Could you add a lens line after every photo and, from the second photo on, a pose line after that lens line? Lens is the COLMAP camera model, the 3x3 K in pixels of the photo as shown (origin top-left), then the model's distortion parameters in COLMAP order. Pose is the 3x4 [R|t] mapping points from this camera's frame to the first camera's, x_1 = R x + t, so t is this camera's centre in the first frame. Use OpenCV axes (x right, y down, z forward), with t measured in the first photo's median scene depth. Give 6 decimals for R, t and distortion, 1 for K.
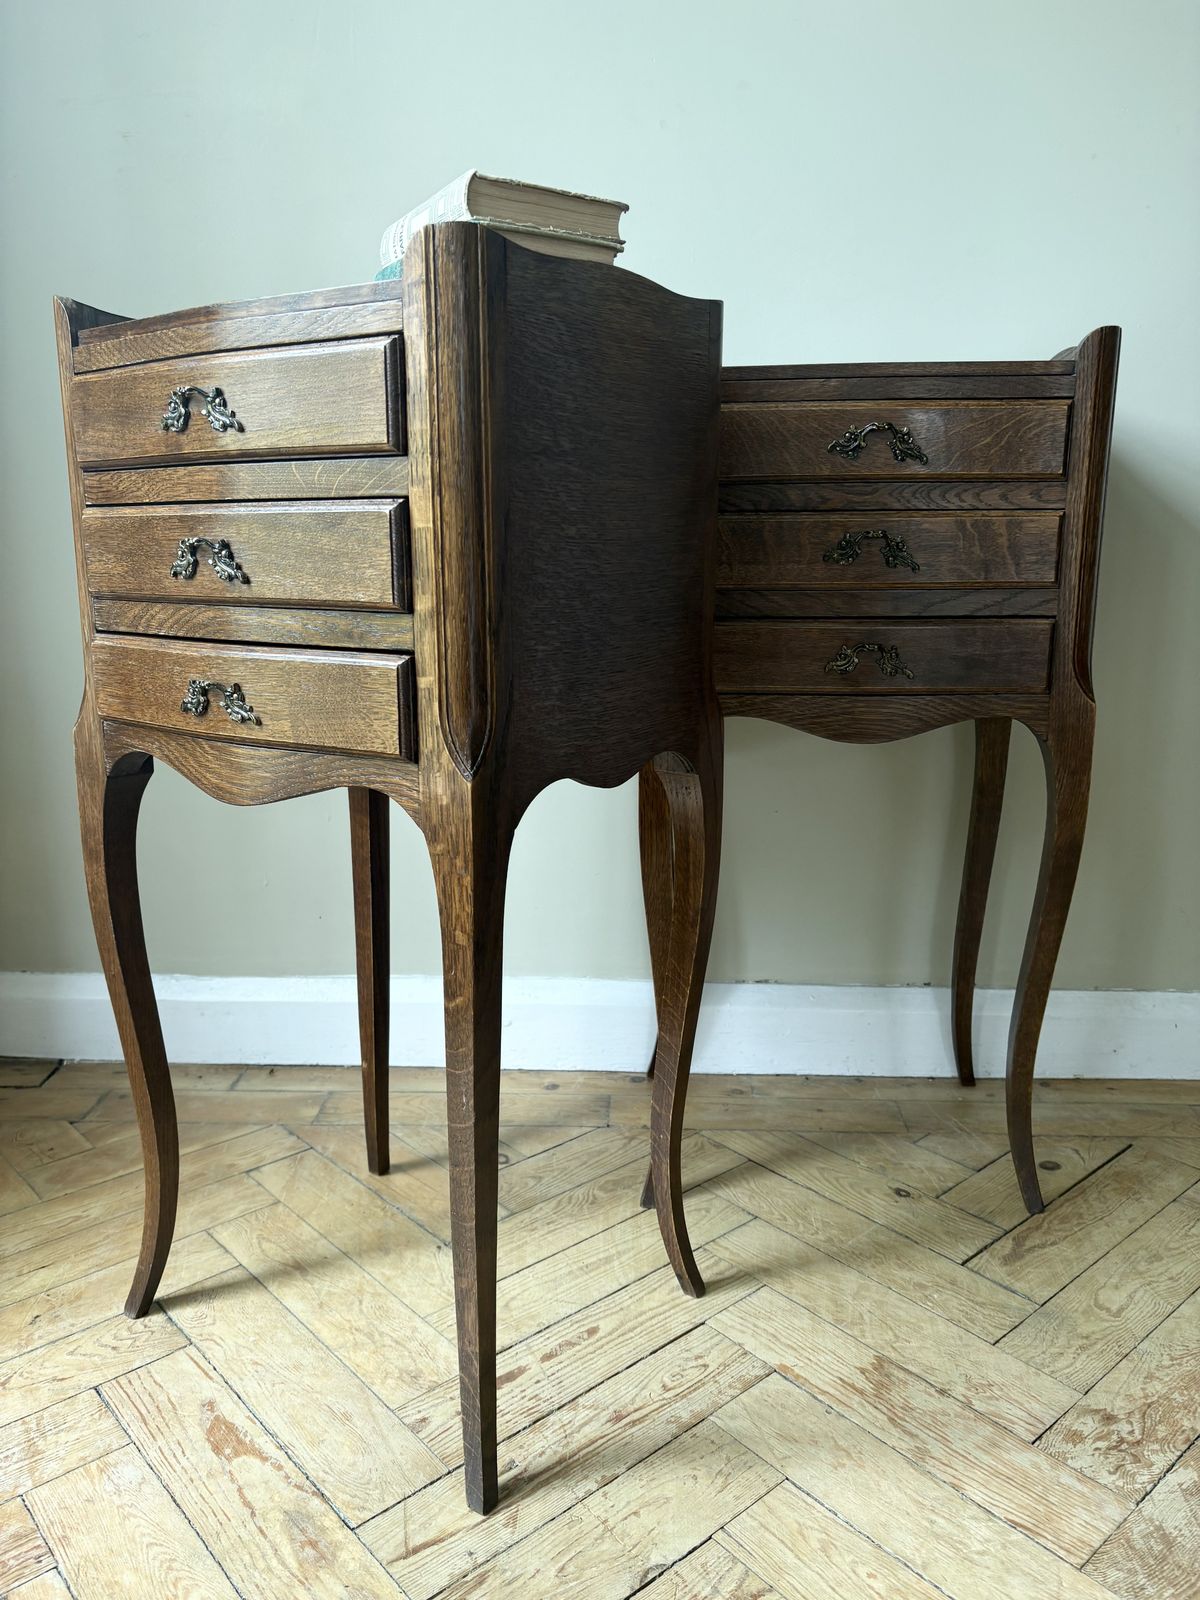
lens RADIAL K [[1225.0, 0, 600.7], [0, 1225.0, 802.8], [0, 0, 1]] dist [0.032433, -0.041601]
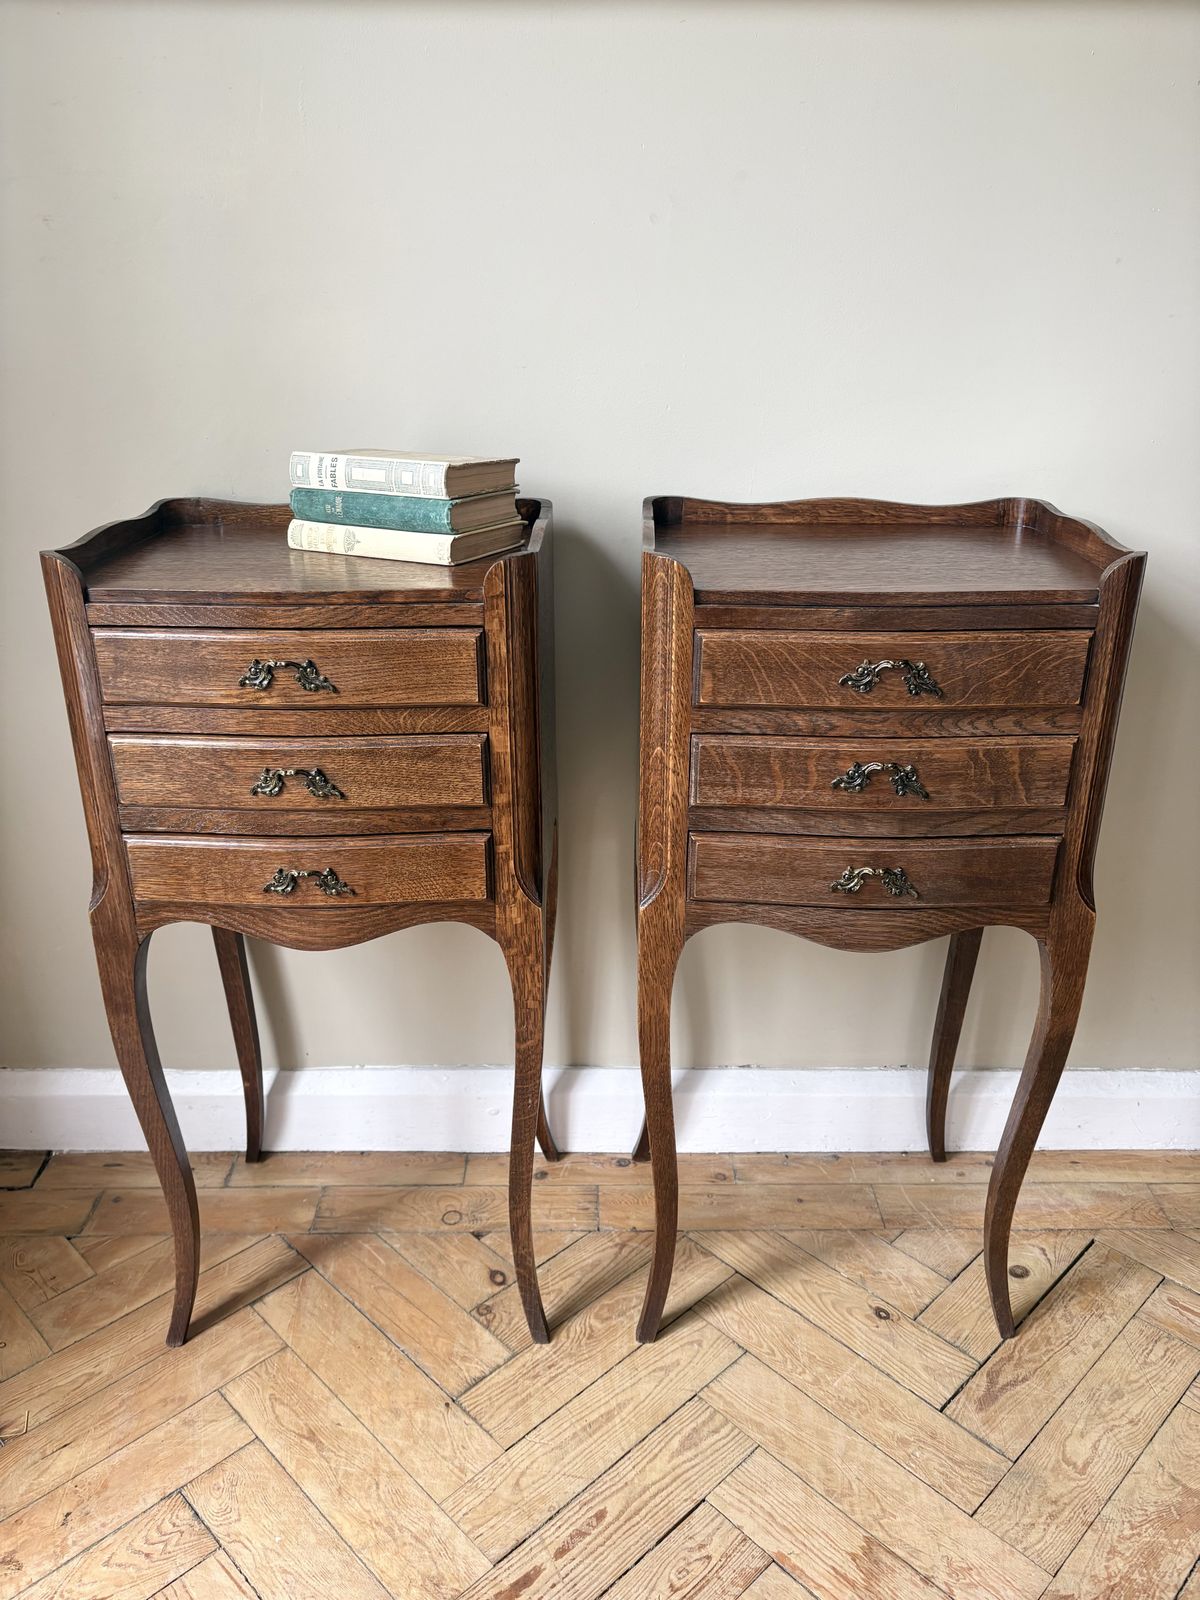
lens RADIAL K [[1225.0, 0, 598.7], [0, 1225.0, 799.5], [0, 0, 1]] dist [0.032433, -0.041601]
pose [[0.998852, -0.015279, 0.045405, -0.046534], [0.007533, 0.986081, 0.166094, -0.352586], [-0.047310, -0.165561, 0.985064, 0.052554]]
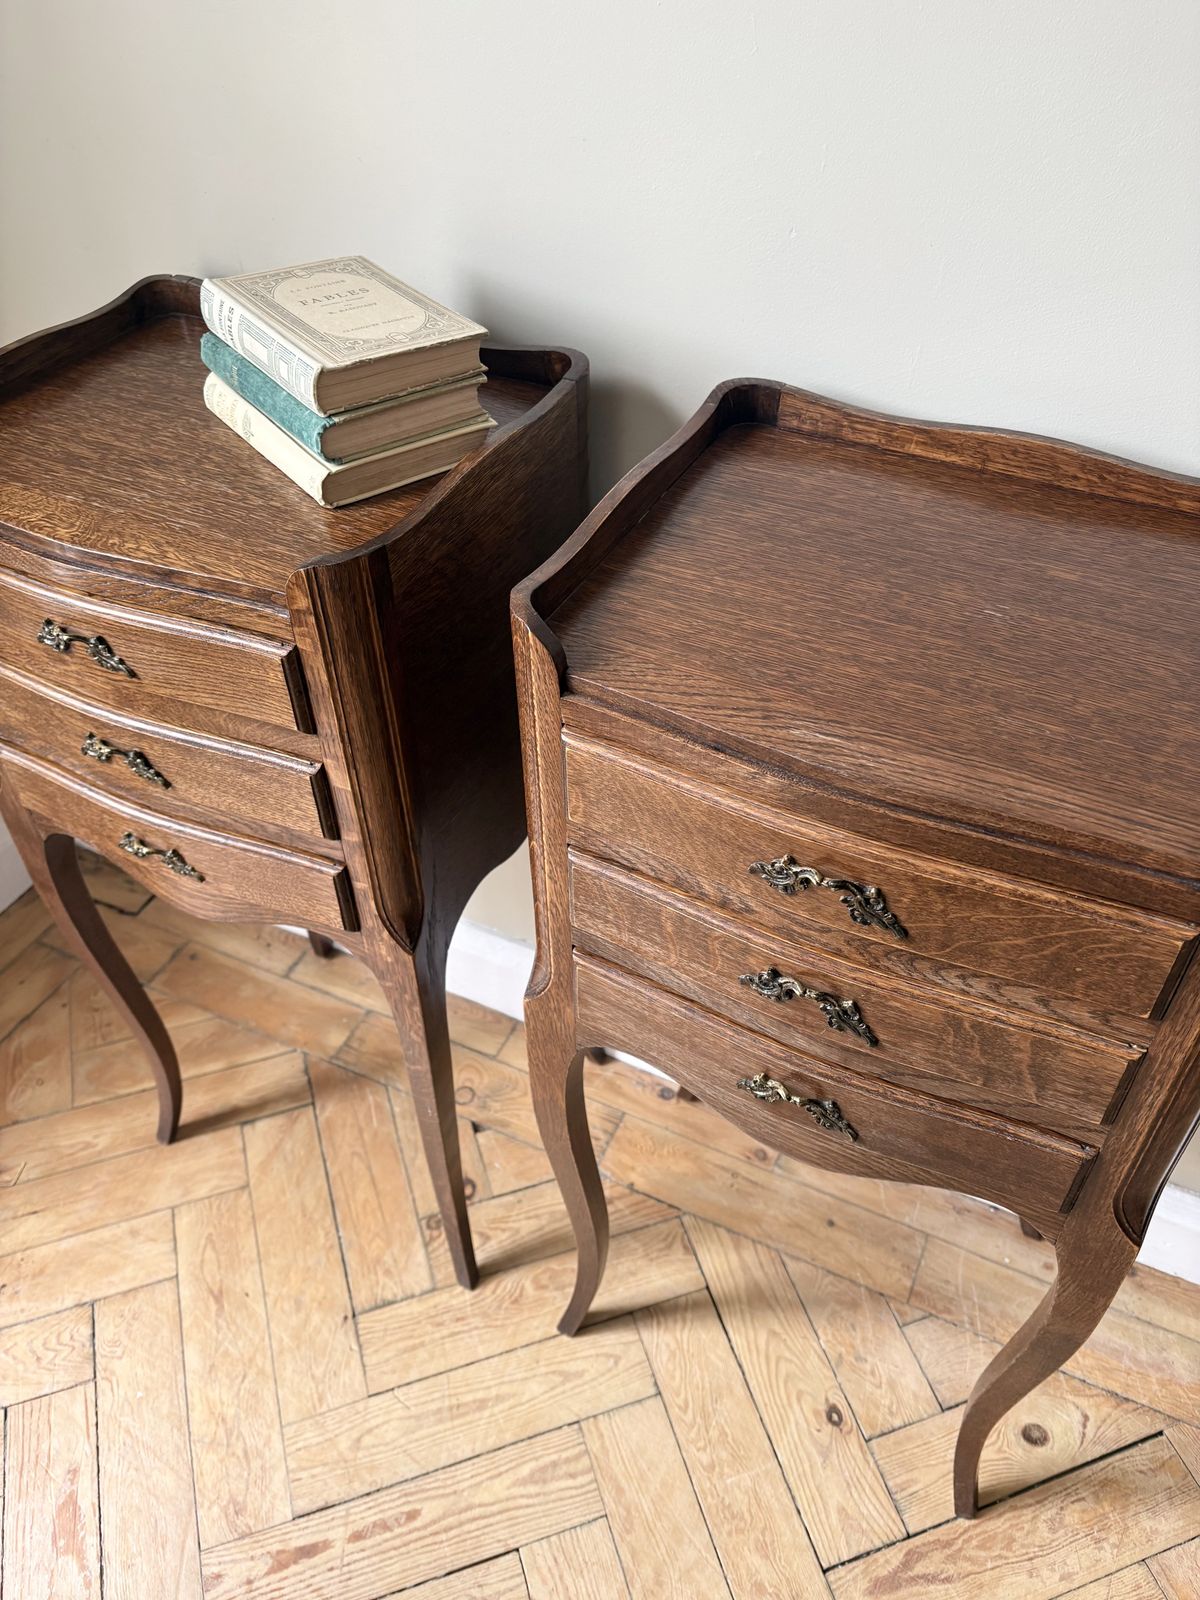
lens RADIAL K [[1225.0, 0, 592.8], [0, 1225.0, 802.5], [0, 0, 1]] dist [0.032433, -0.041601]
pose [[0.919120, 0.257421, -0.298249, 0.281470], [-0.071469, 0.853401, 0.516332, -0.611817], [0.387441, -0.453255, 0.802776, 0.494870]]
